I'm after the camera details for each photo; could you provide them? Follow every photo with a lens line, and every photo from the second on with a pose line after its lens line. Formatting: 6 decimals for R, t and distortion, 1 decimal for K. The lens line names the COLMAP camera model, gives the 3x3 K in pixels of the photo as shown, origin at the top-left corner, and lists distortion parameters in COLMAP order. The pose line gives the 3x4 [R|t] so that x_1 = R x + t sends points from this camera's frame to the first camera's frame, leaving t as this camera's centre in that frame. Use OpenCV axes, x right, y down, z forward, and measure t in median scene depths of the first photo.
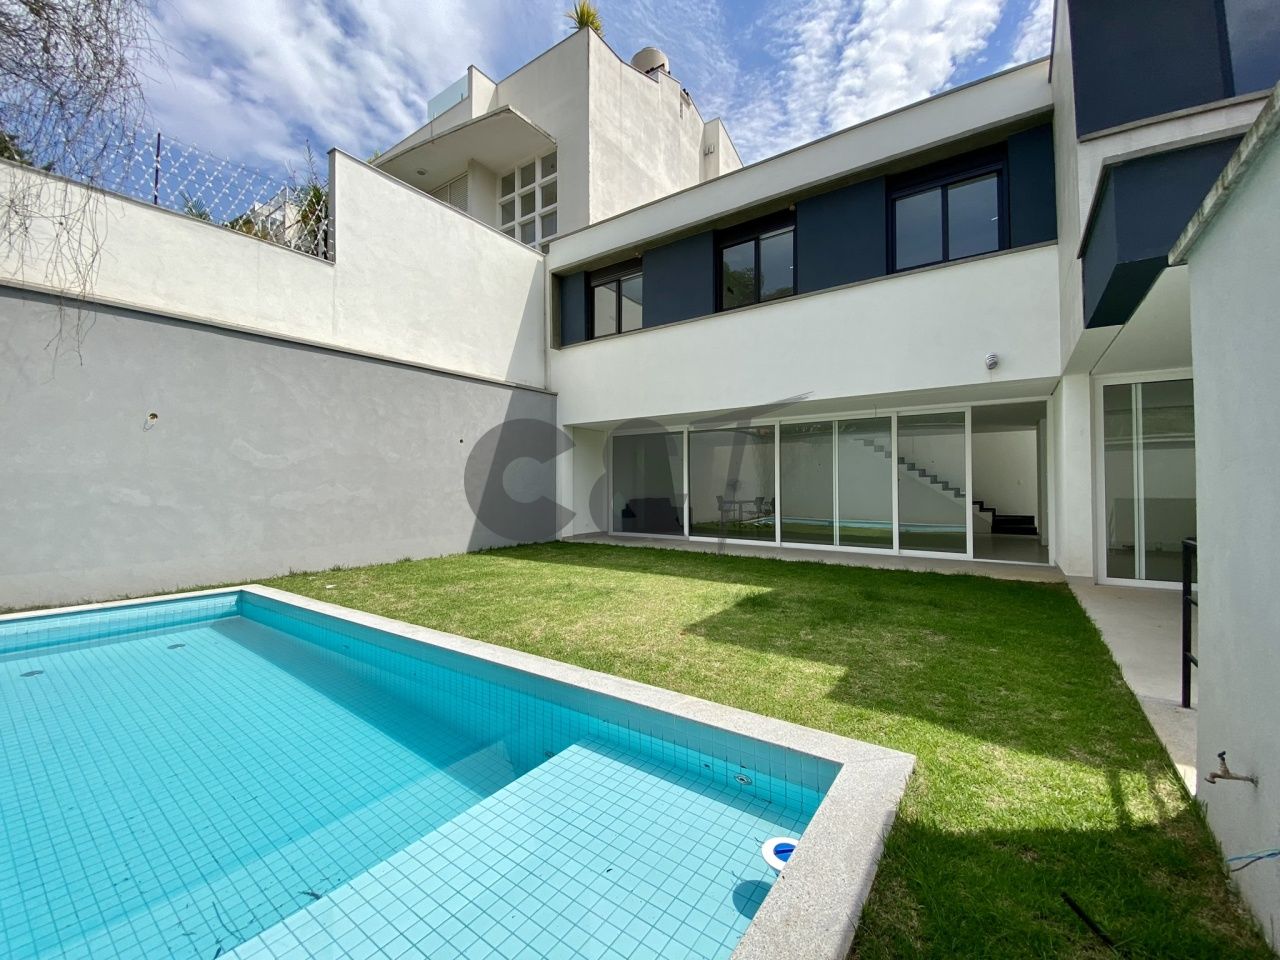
lens RADIAL K [[519.6, 0, 639.4], [0, 519.6, 475.8], [0, 0, 1]] dist [0.038528, -0.030256]
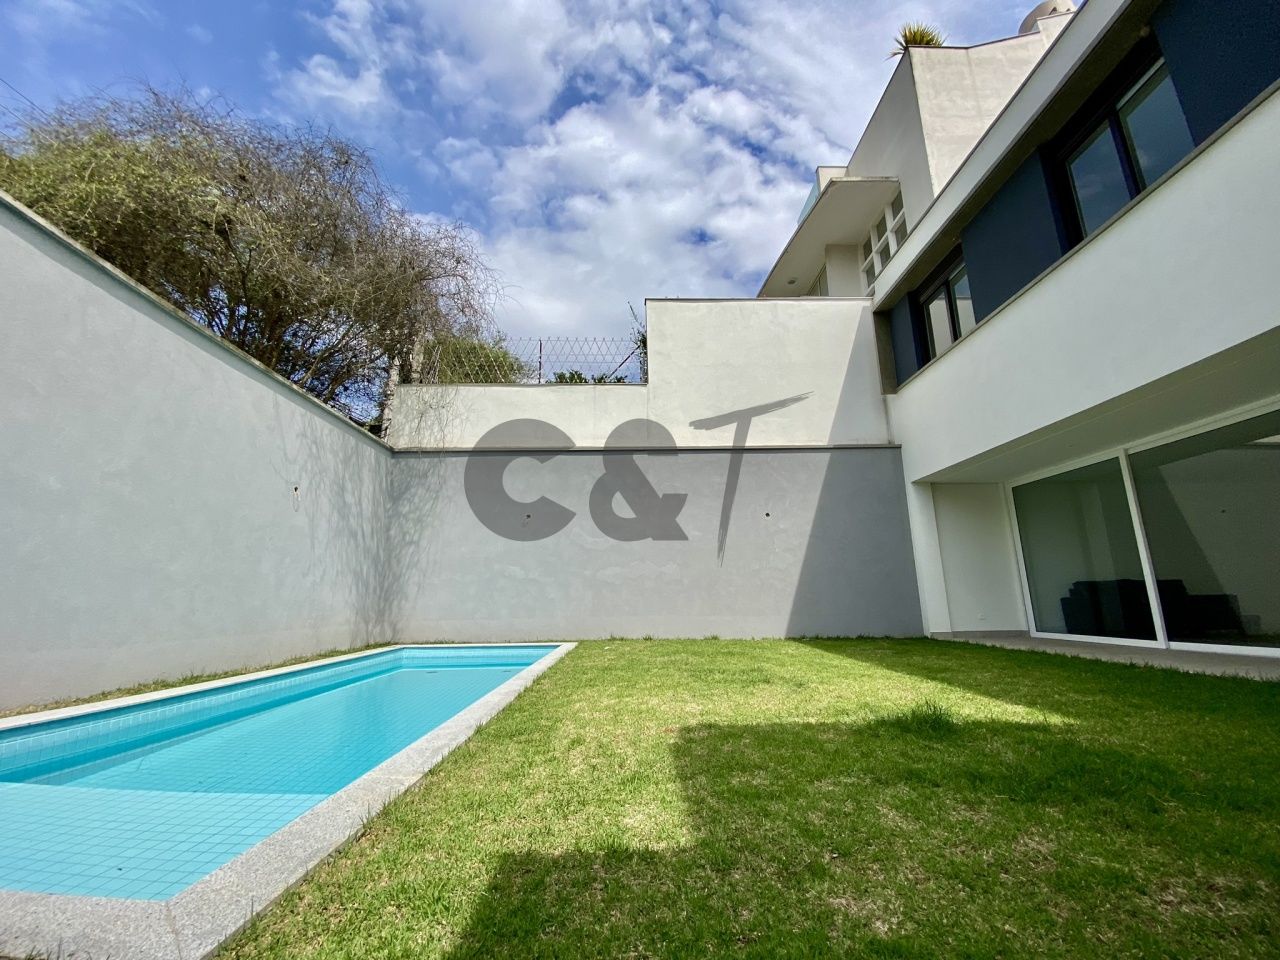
lens RADIAL K [[519.6, 0, 639.4], [0, 519.6, 475.8], [0, 0, 1]] dist [0.038528, -0.030256]
pose [[0.579882, -0.184837, -0.793456, 0.308846], [0.022069, 0.977130, -0.211495, 0.063580], [0.814401, 0.105131, 0.570700, 0.272942]]
